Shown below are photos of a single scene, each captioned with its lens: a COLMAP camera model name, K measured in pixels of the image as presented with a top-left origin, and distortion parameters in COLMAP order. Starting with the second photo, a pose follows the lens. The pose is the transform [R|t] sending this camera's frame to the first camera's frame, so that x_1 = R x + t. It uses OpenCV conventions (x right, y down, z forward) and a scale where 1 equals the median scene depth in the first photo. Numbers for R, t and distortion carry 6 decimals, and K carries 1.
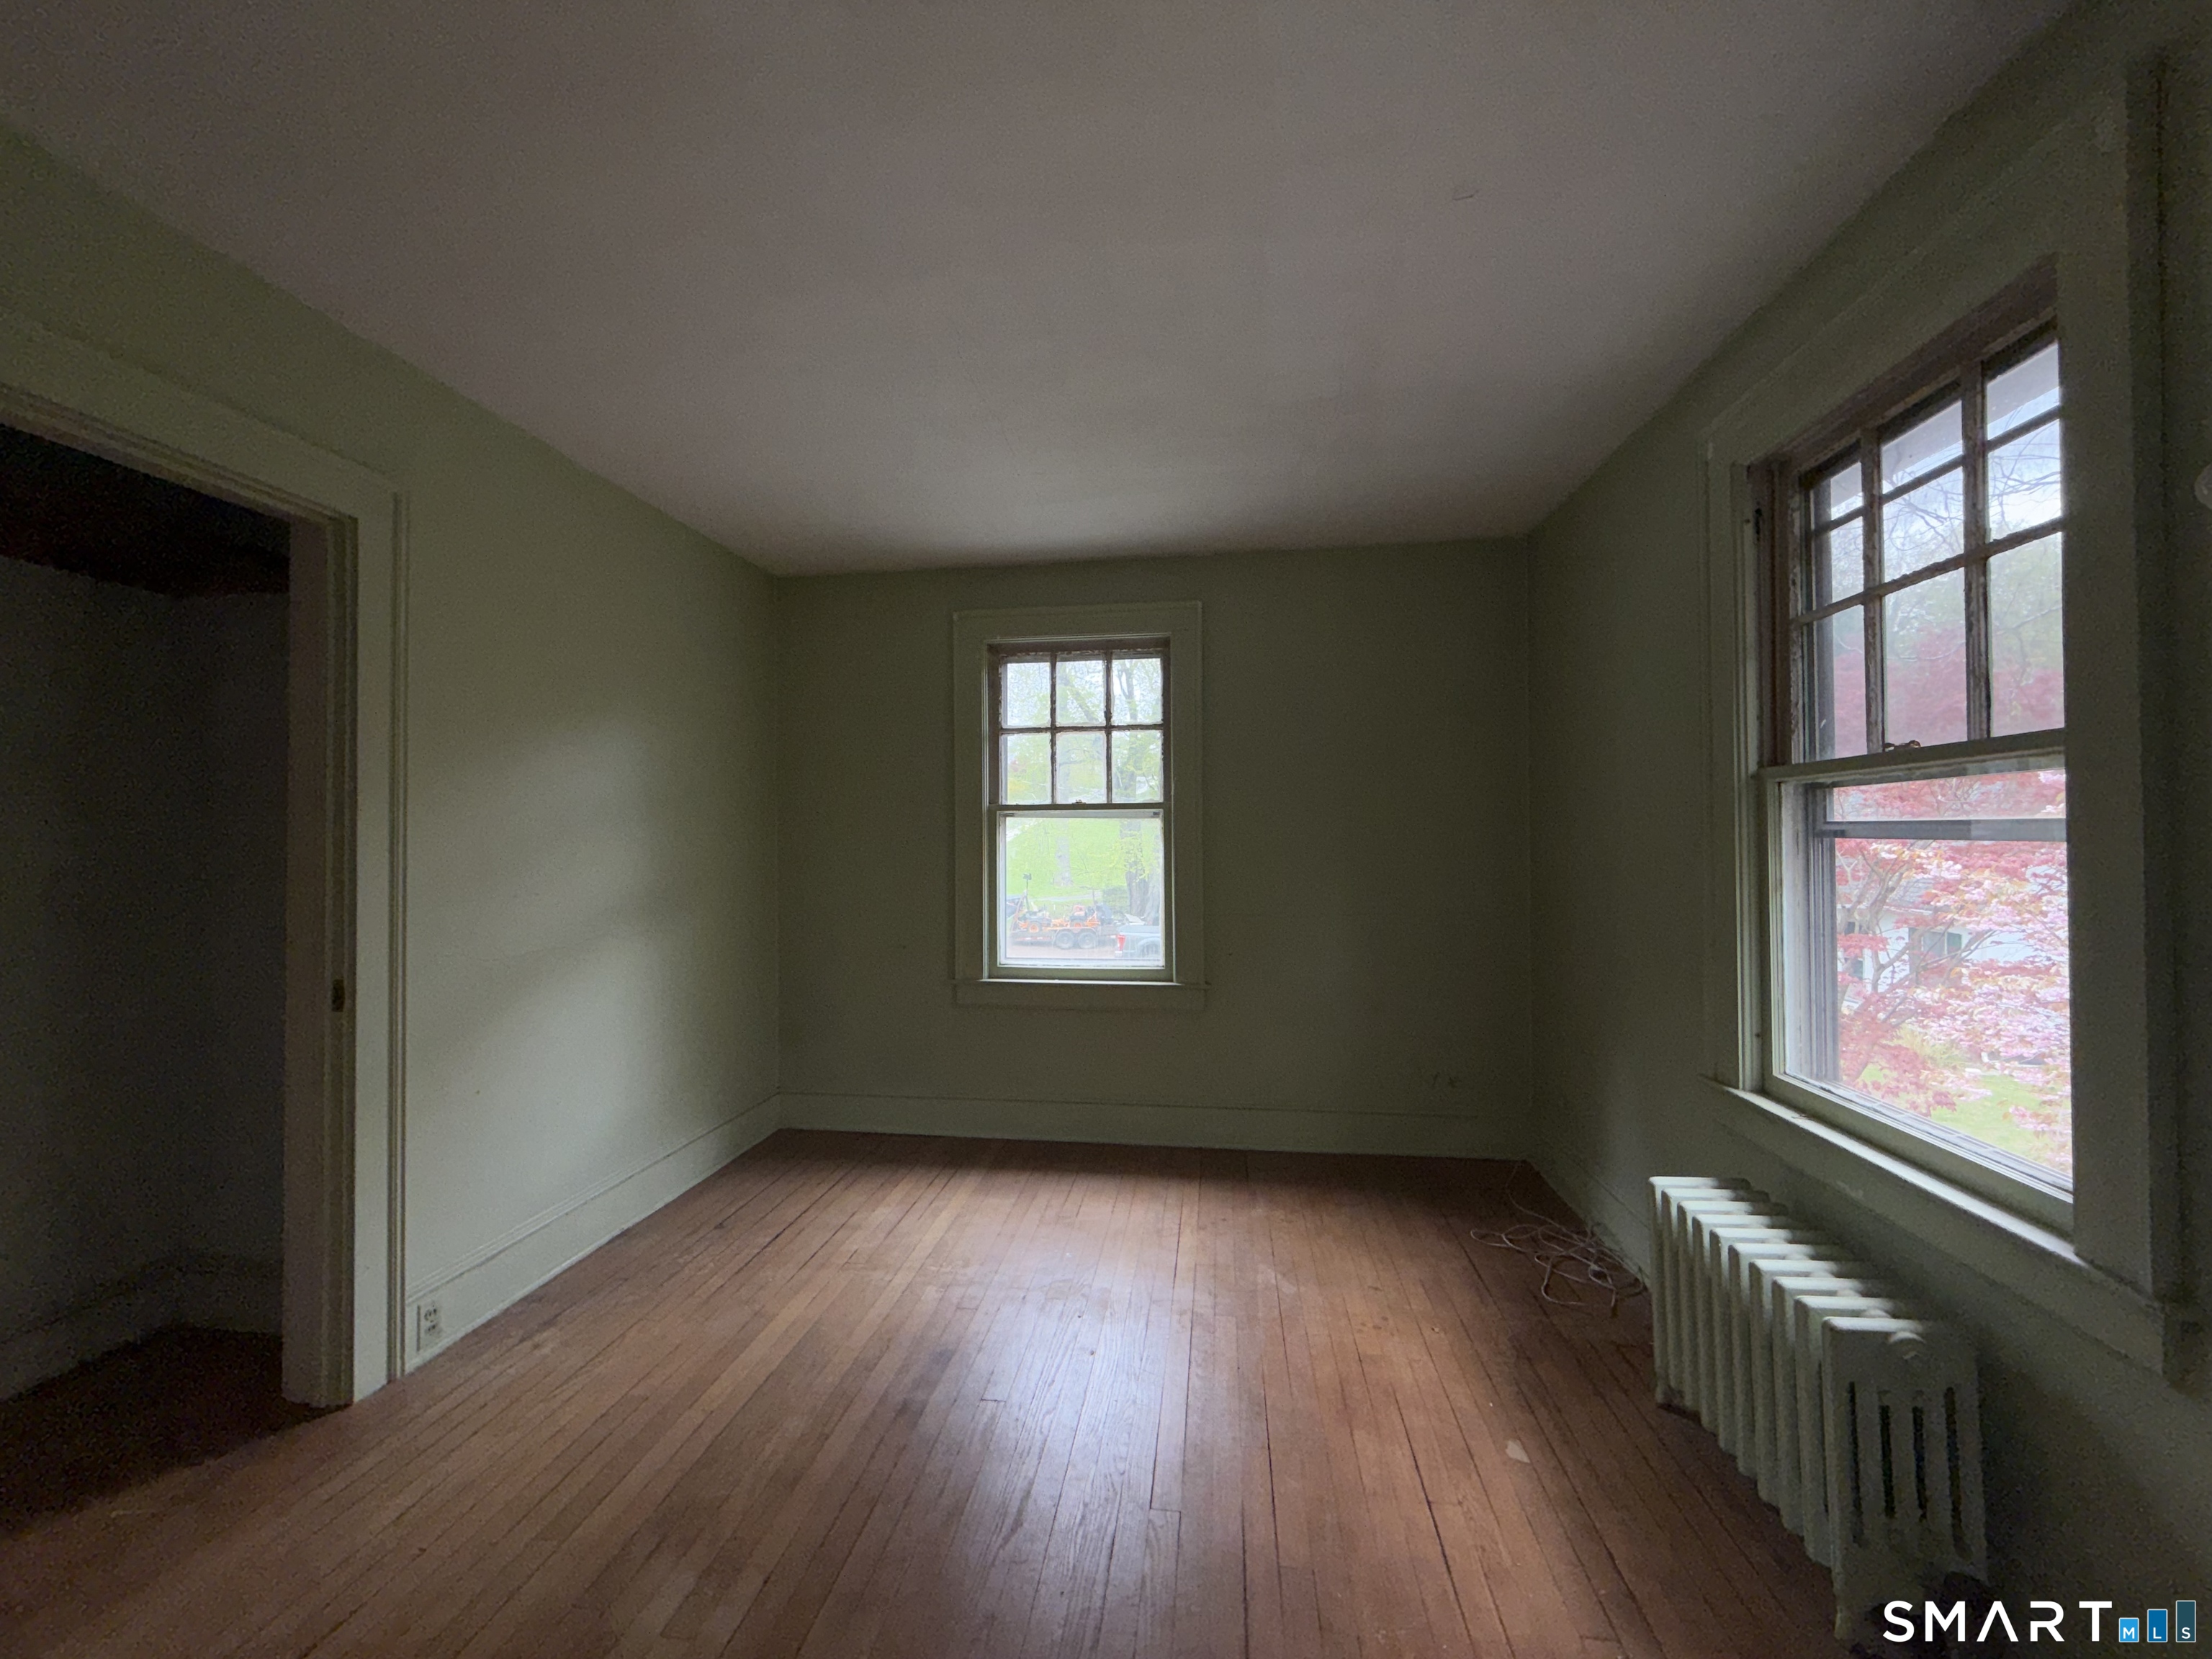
lens RADIAL K [[823.6, 0, 1114.9], [0, 823.6, 820.0], [0, 0, 1]] dist [0.000446, 0.000060]
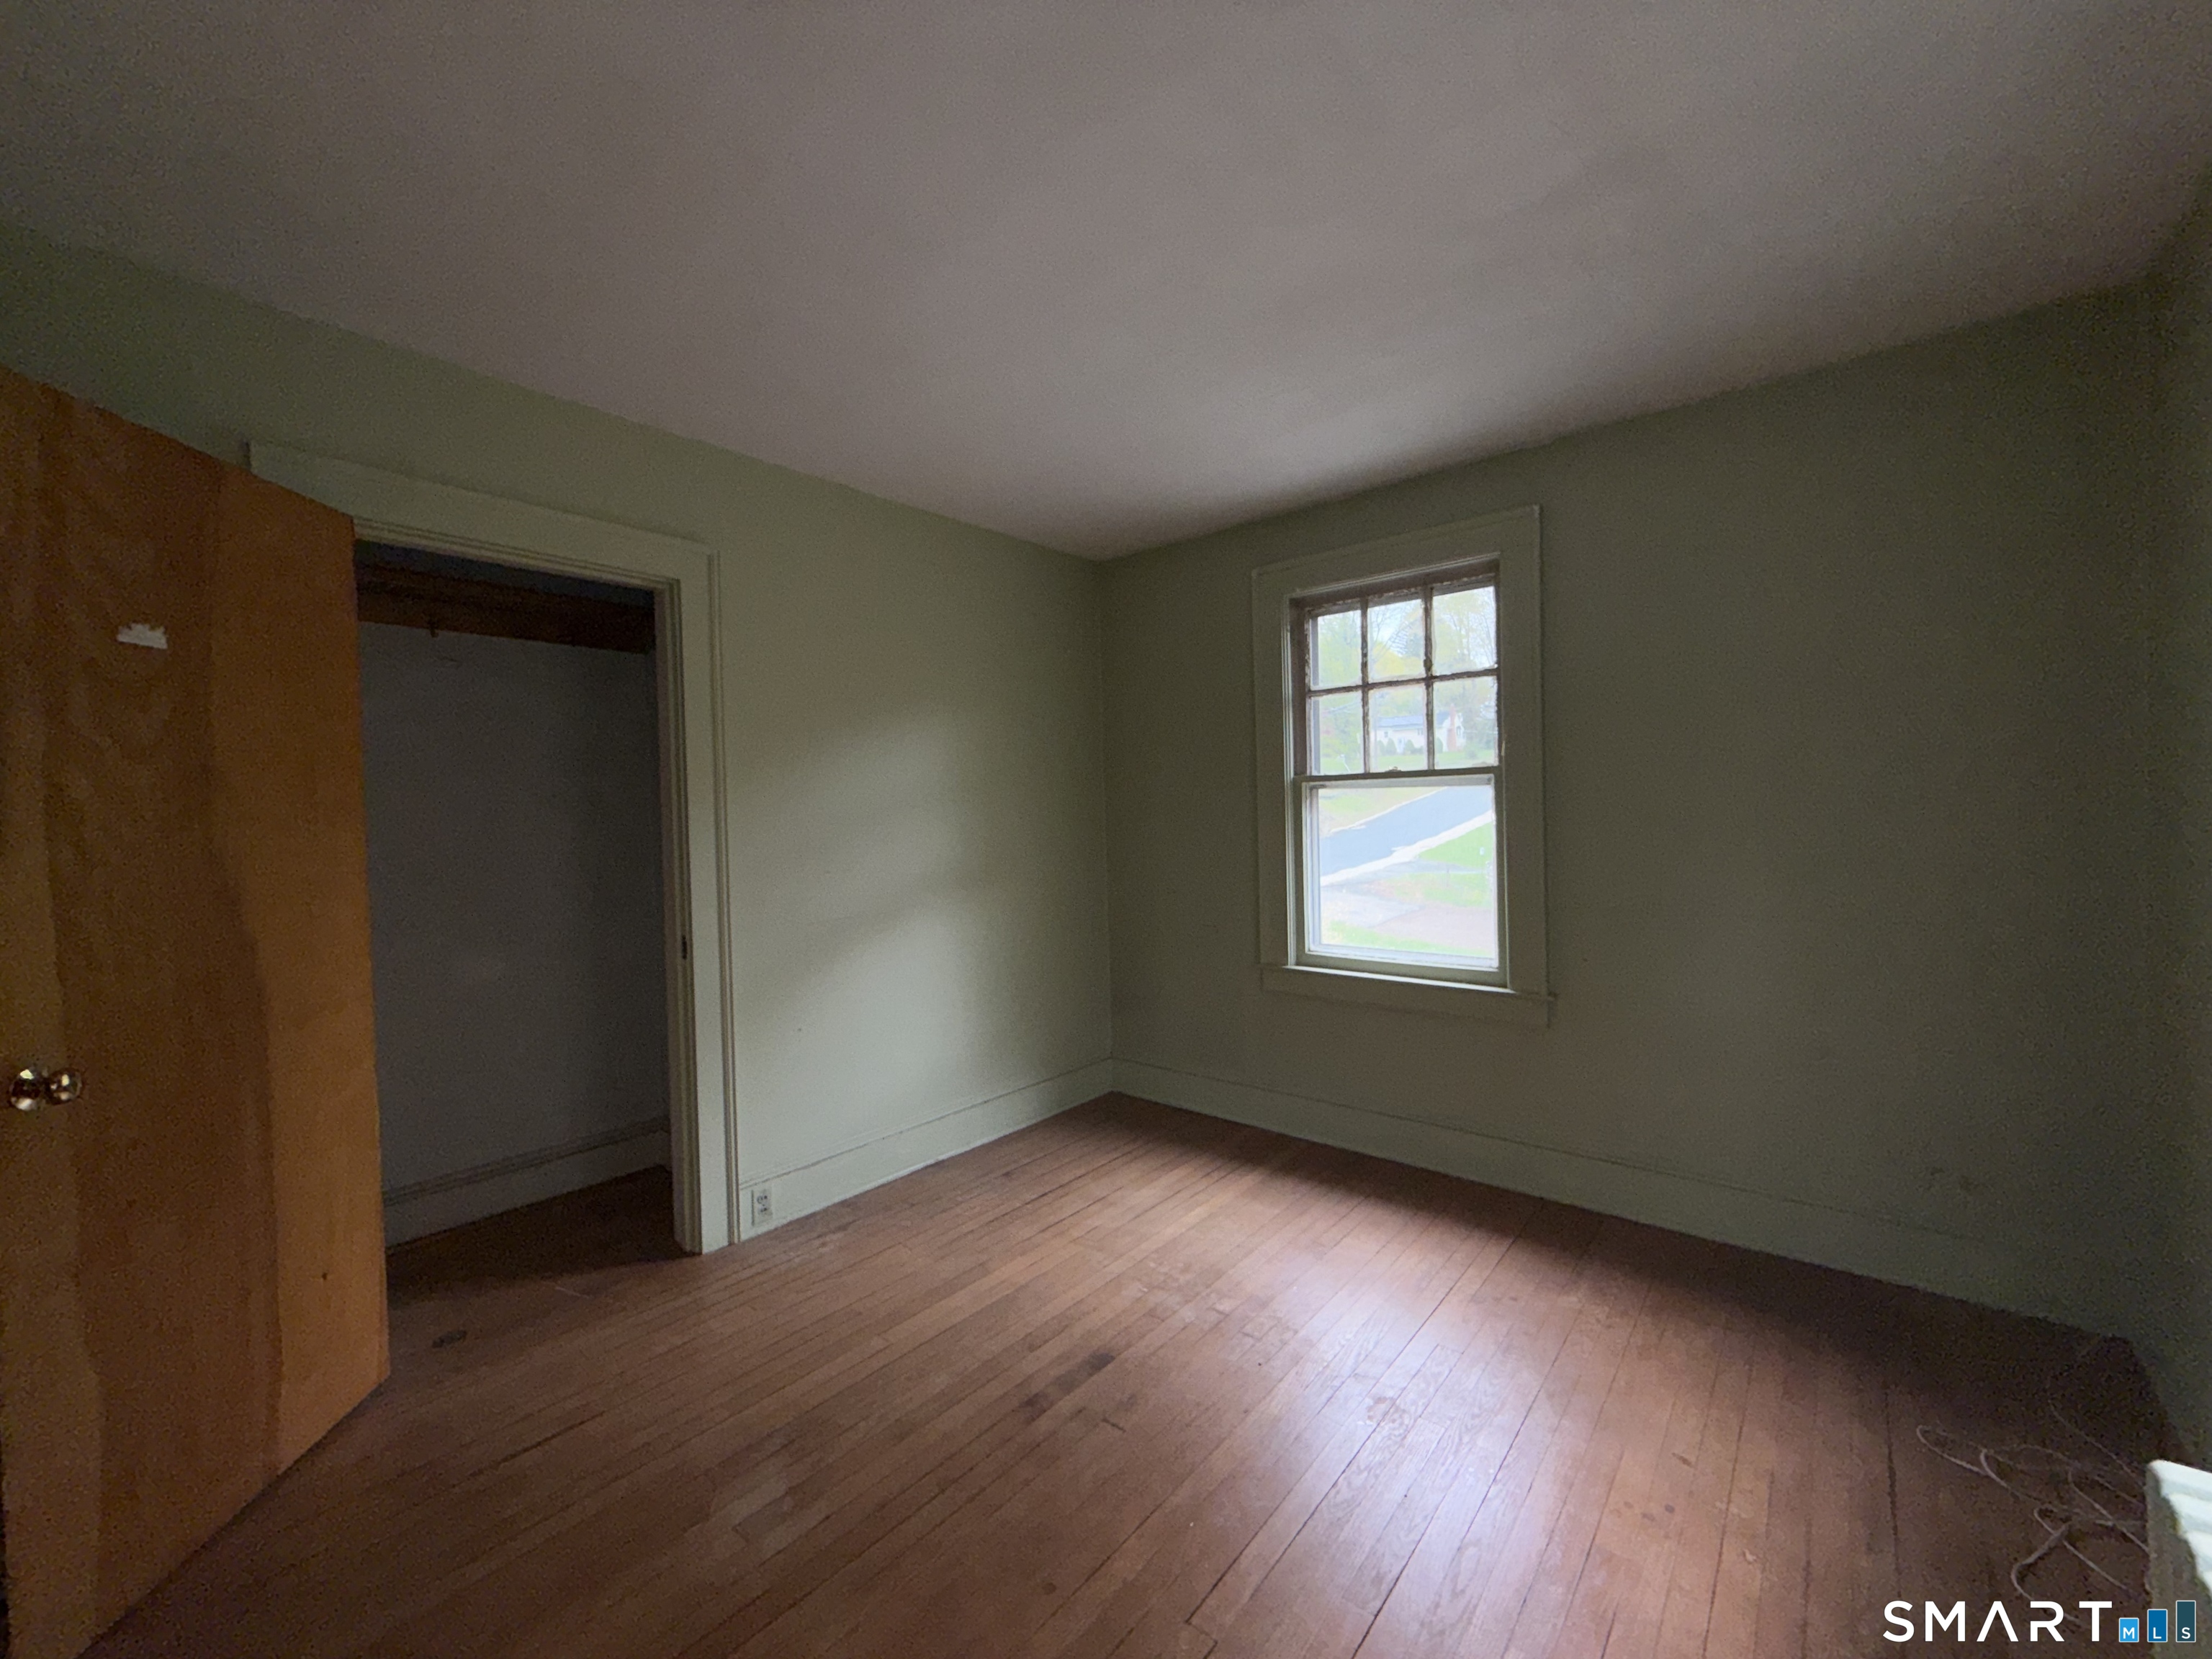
lens RADIAL K [[845.6, 0, 1118.3], [0, 845.6, 819.4], [0, 0, 1]] dist [0.000442, -0.000050]
pose [[0.857568, -0.010021, -0.514274, 0.216661], [0.029843, 0.999095, 0.030298, -0.006384], [0.513505, -0.041330, 0.857091, 0.126999]]
